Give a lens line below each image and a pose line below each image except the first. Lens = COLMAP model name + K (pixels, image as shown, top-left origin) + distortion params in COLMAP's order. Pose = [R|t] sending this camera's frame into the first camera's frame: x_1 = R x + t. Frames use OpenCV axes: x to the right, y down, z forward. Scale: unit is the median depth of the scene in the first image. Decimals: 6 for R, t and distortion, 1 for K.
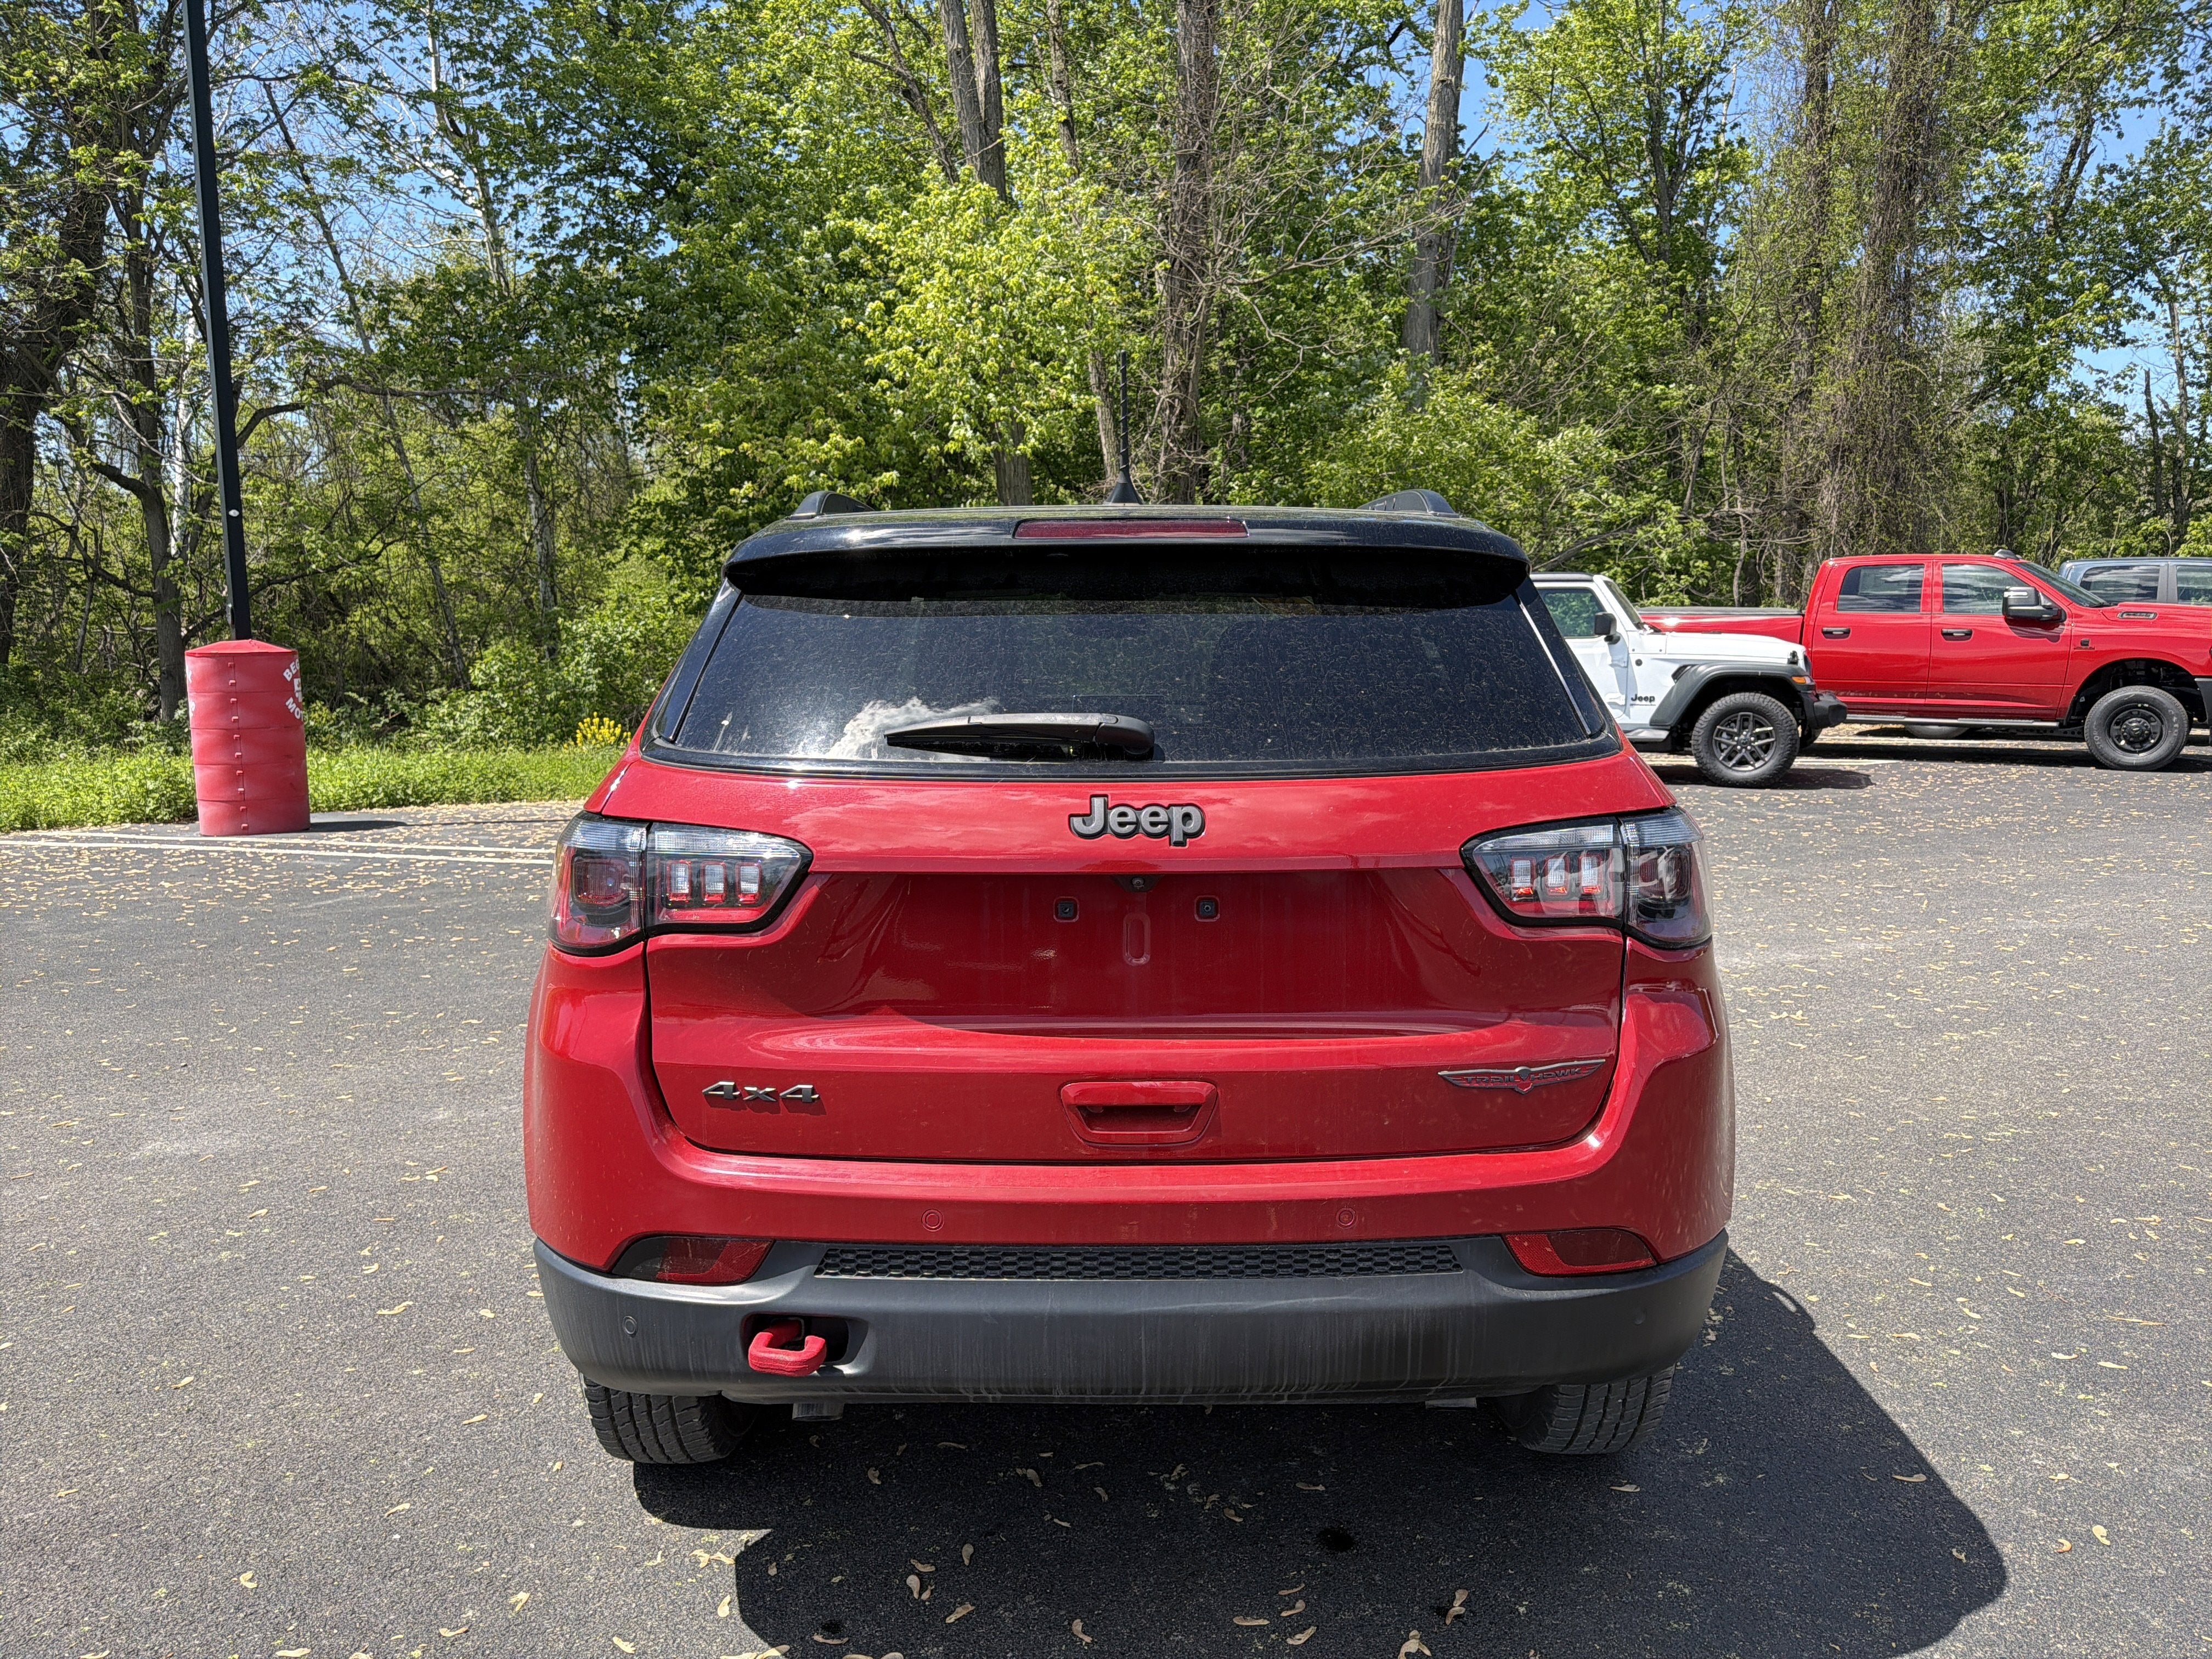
lens RADIAL K [[1548.2, 0, 1106.4], [0, 1548.2, 853.1], [0, 0, 1]] dist [0.032927, -0.053899]
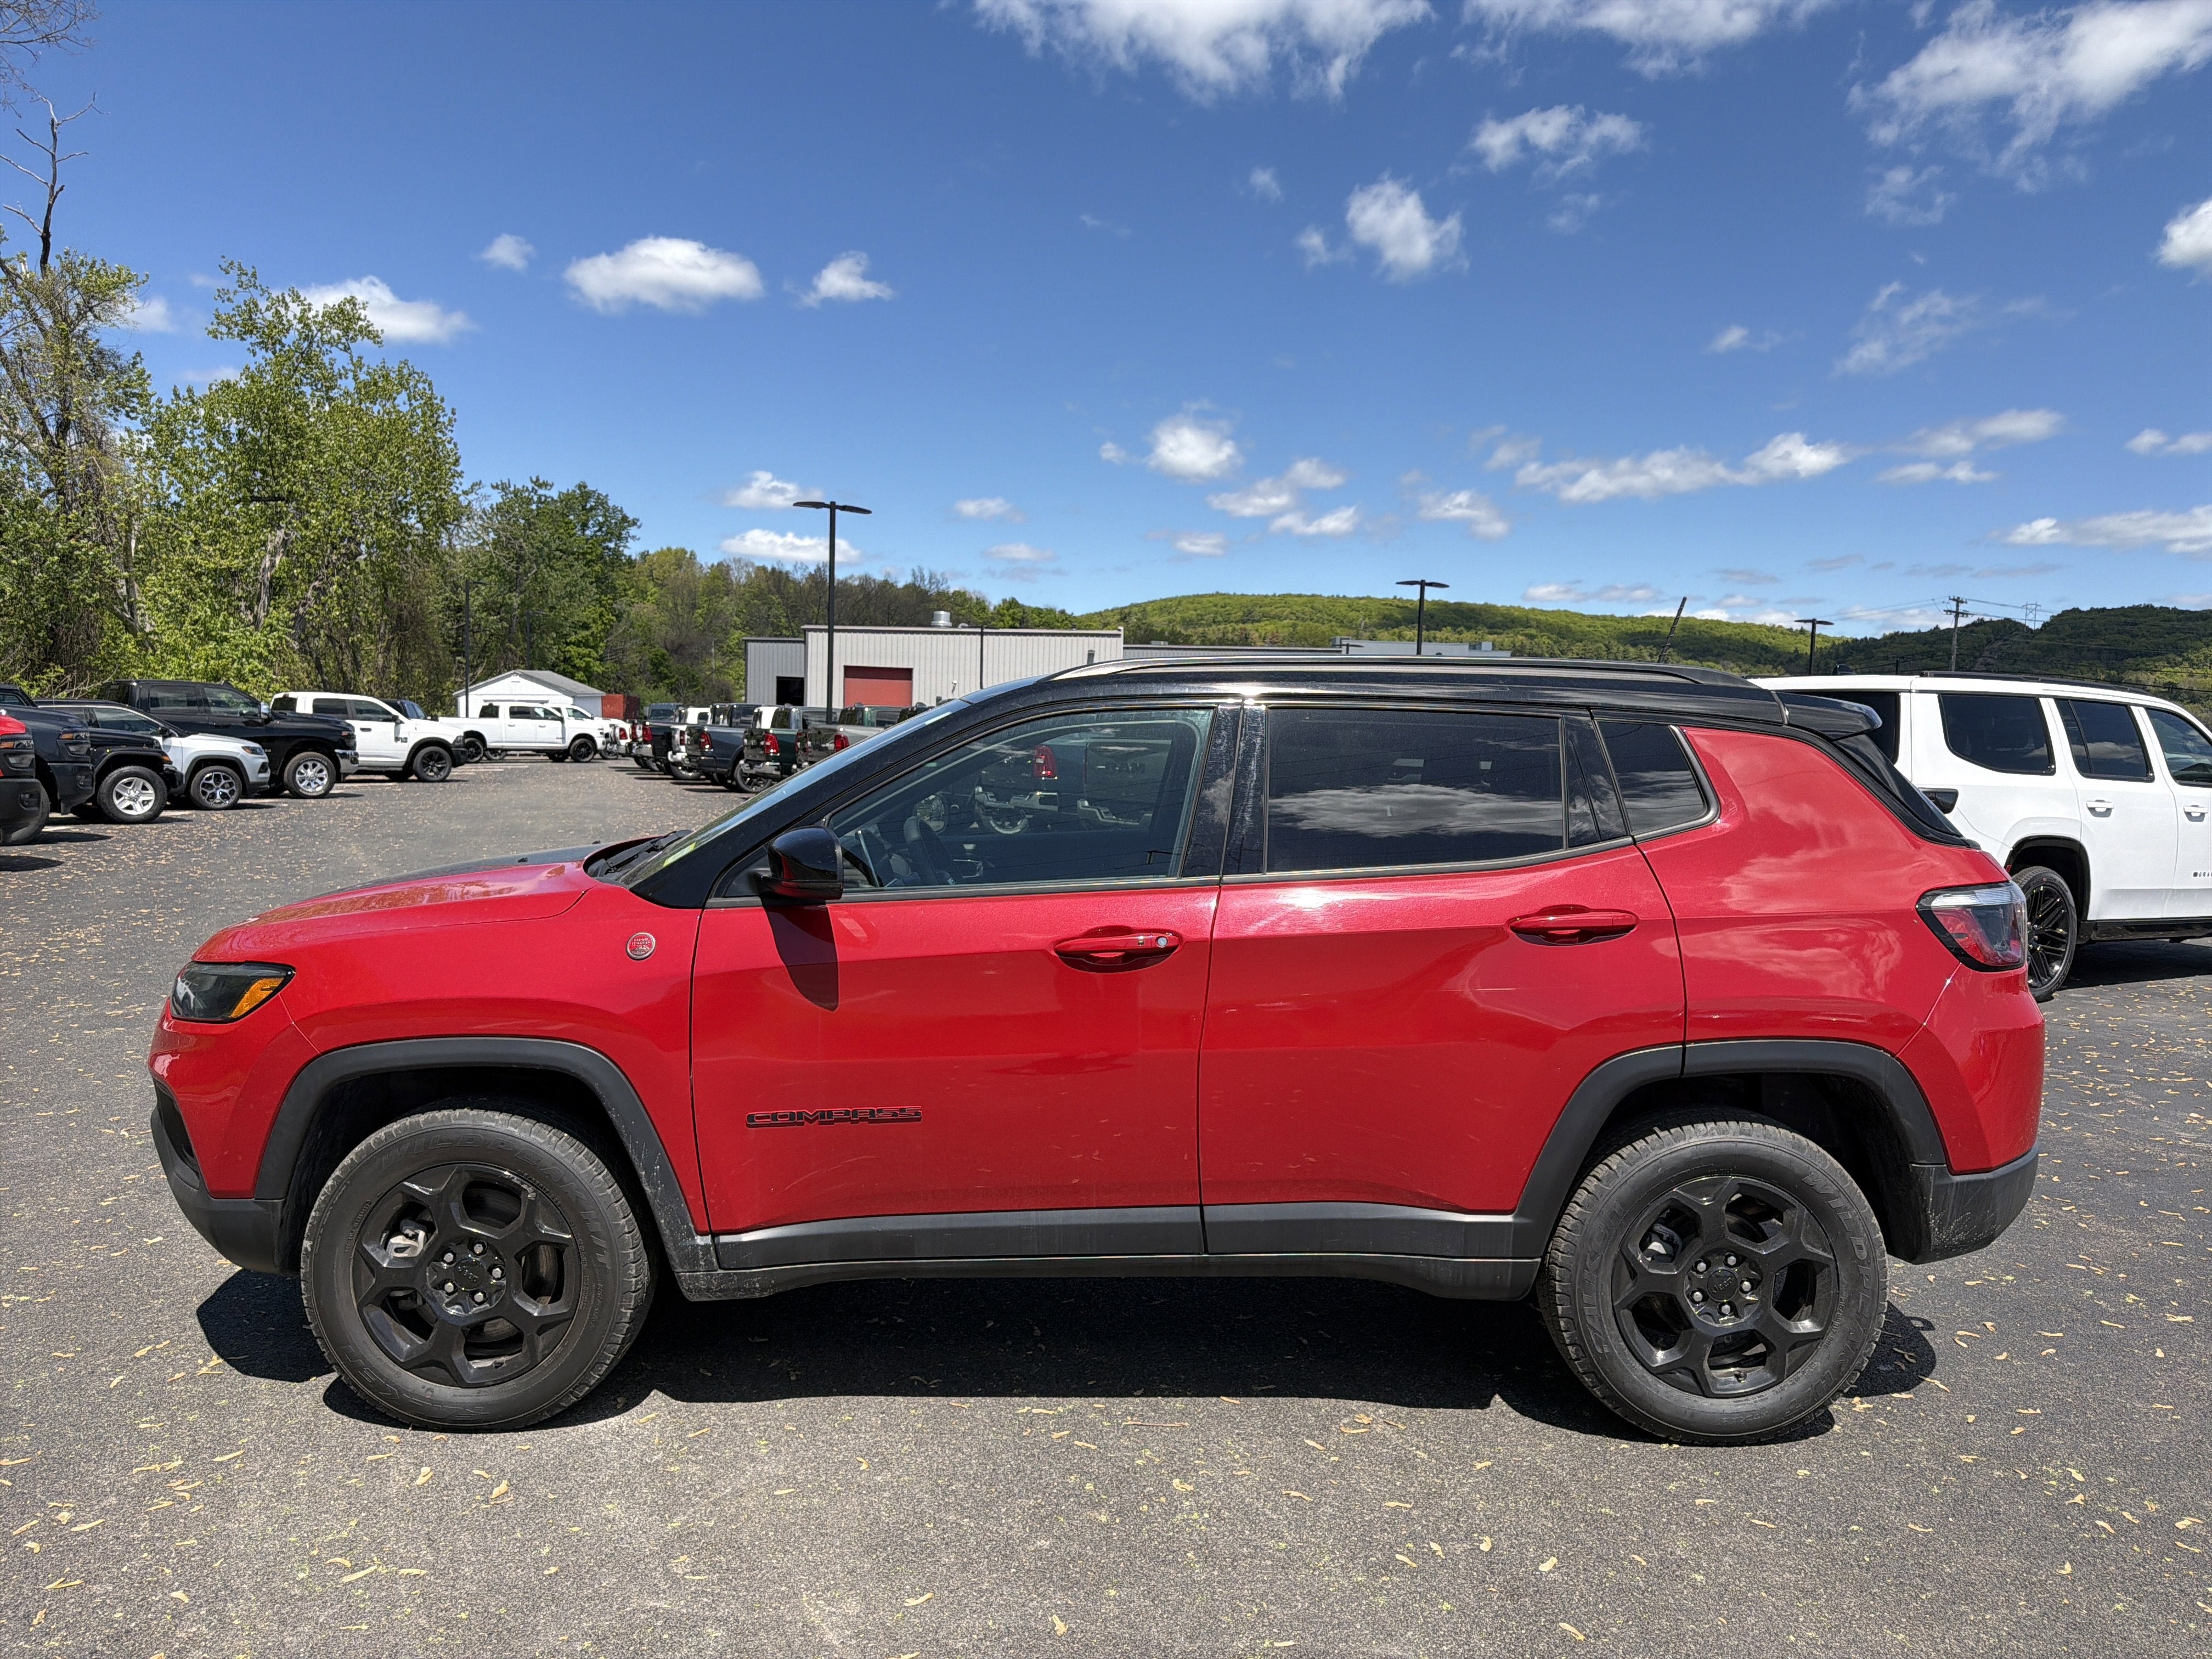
lens RADIAL K [[1576.5, 0, 1084.6], [0, 1576.5, 825.7], [0, 0, 1]] dist [0.003025, -0.001068]
pose [[-0.000621, -0.051344, 0.998681, -0.332504], [0.128029, 0.990458, 0.051001, -0.048709], [-0.991770, 0.127892, 0.005959, 0.321662]]
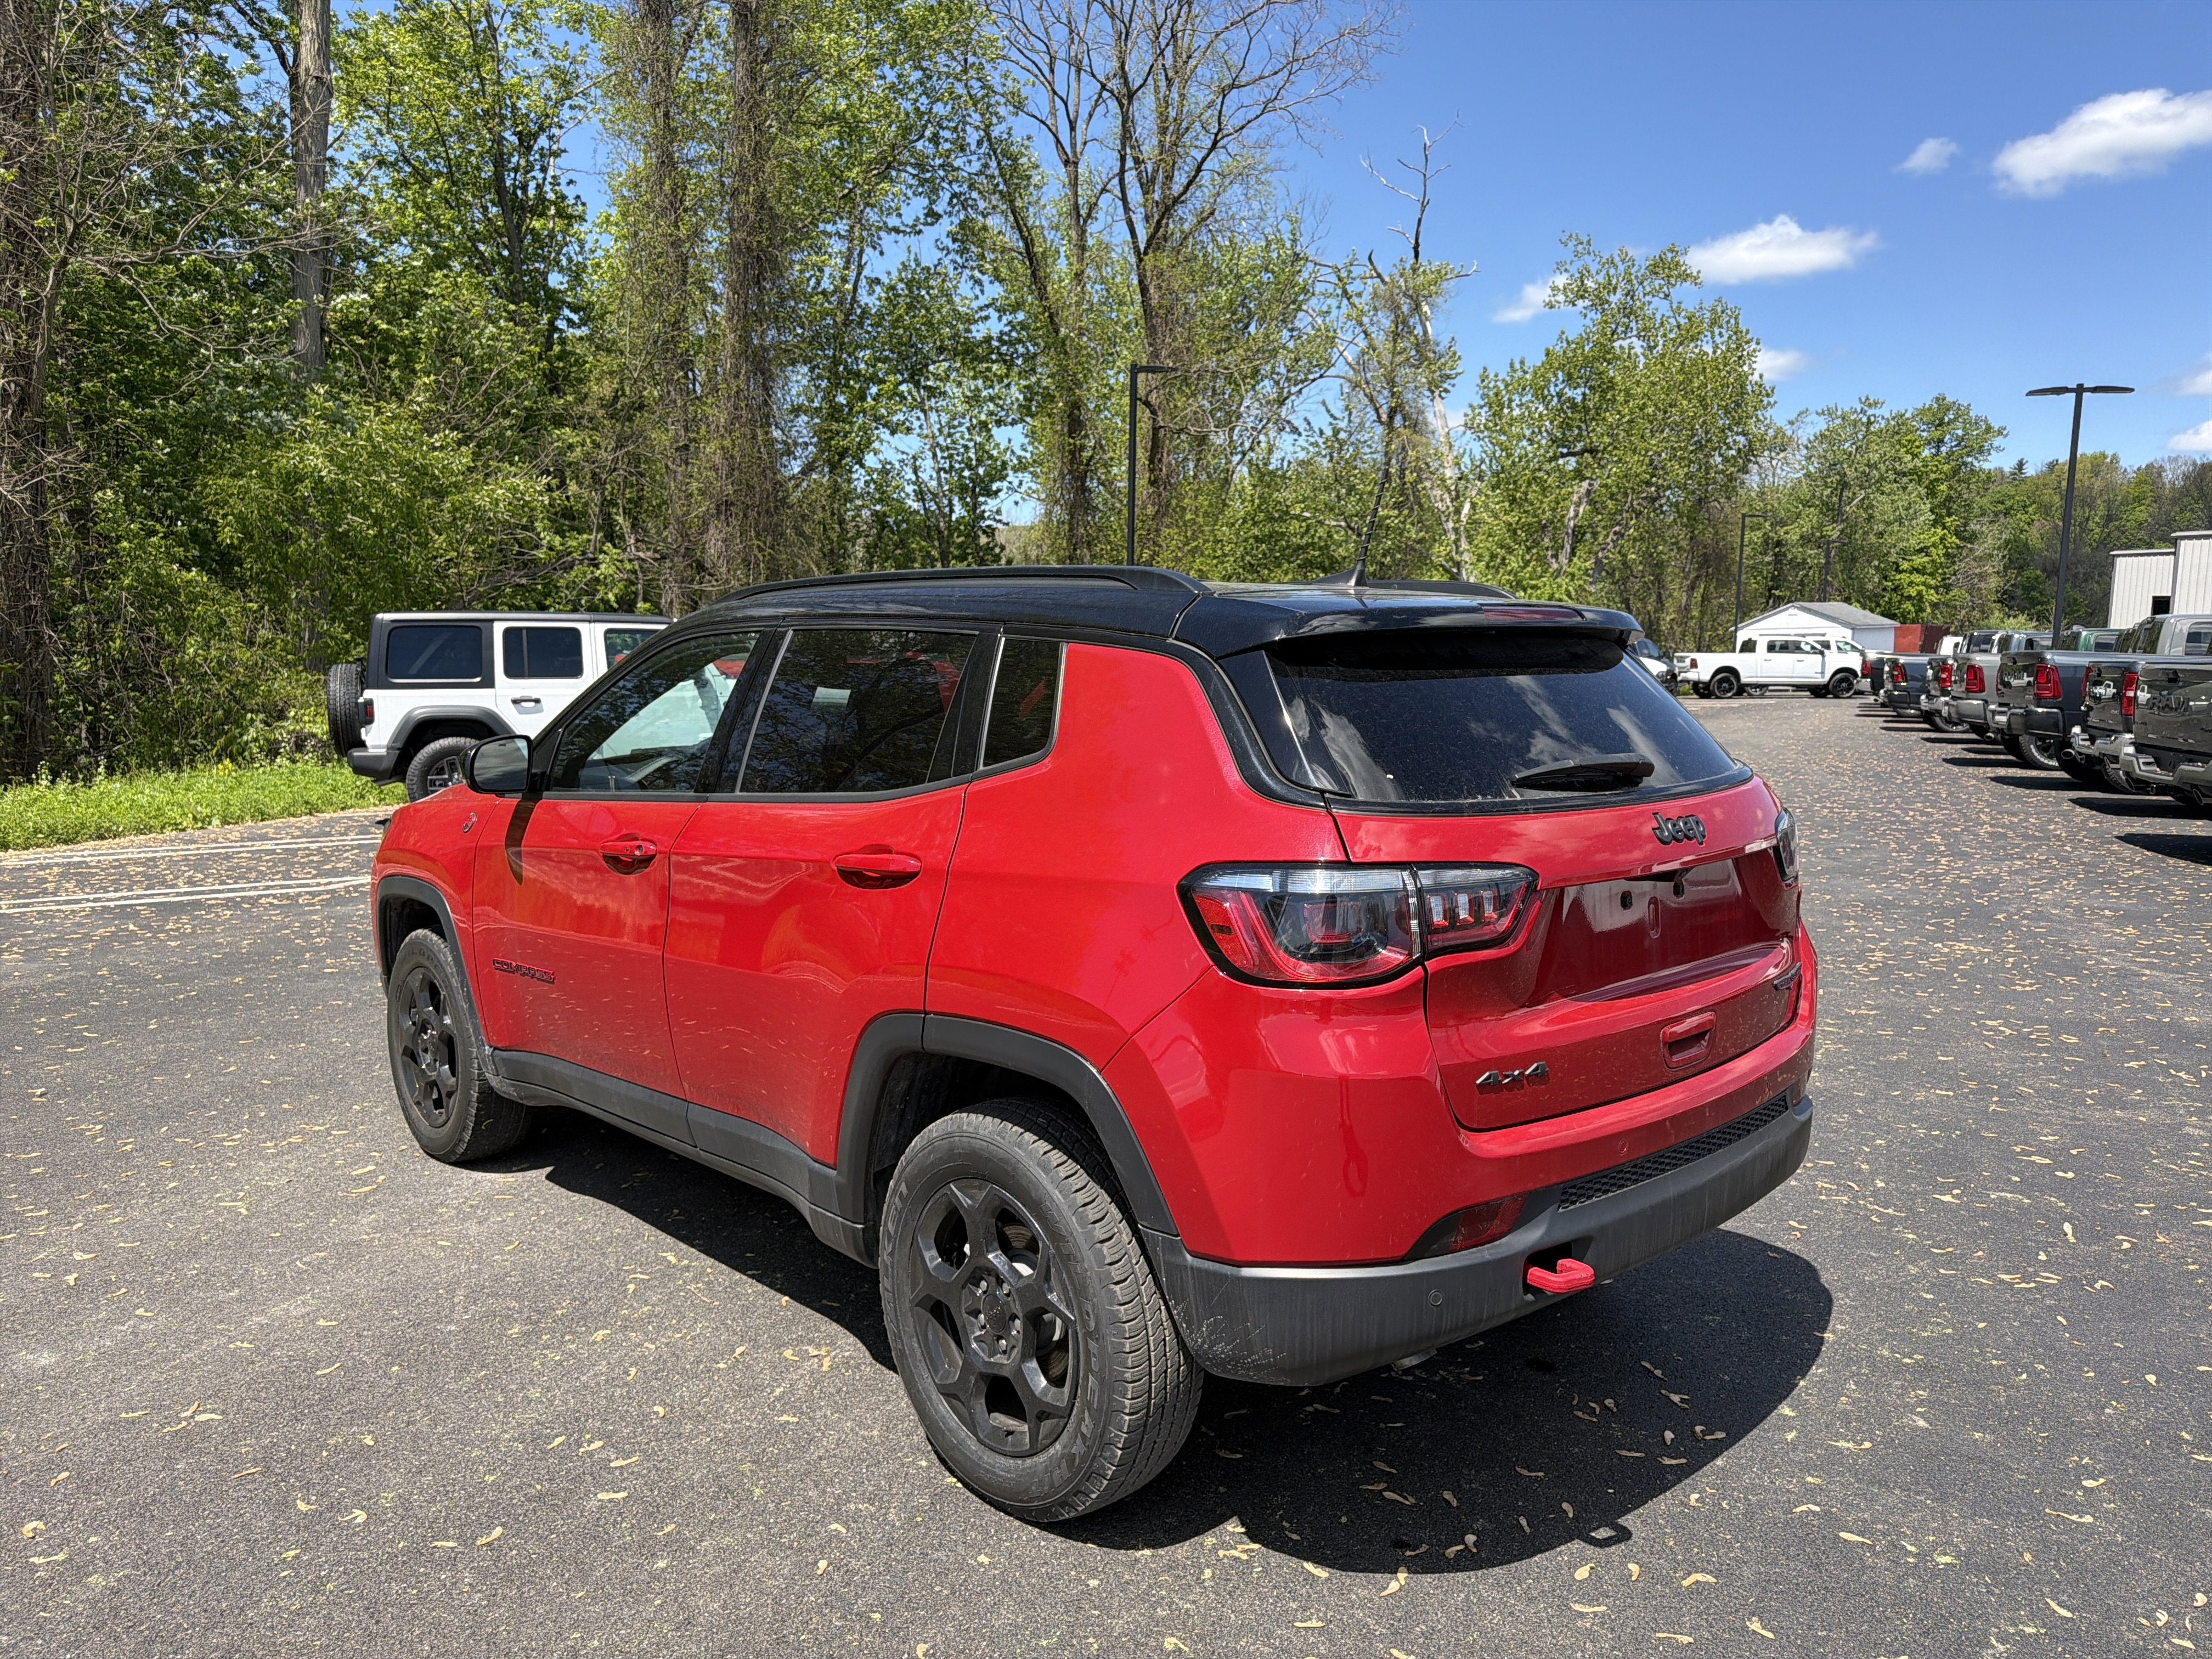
lens RADIAL K [[1548.2, 0, 1106.4], [0, 1548.2, 853.1], [0, 0, 1]] dist [0.032927, -0.053899]
pose [[0.733483, -0.076160, 0.675427, -0.198760], [0.090242, 0.995817, 0.014288, -0.010230], [-0.673690, 0.050472, 0.737288, 0.047824]]
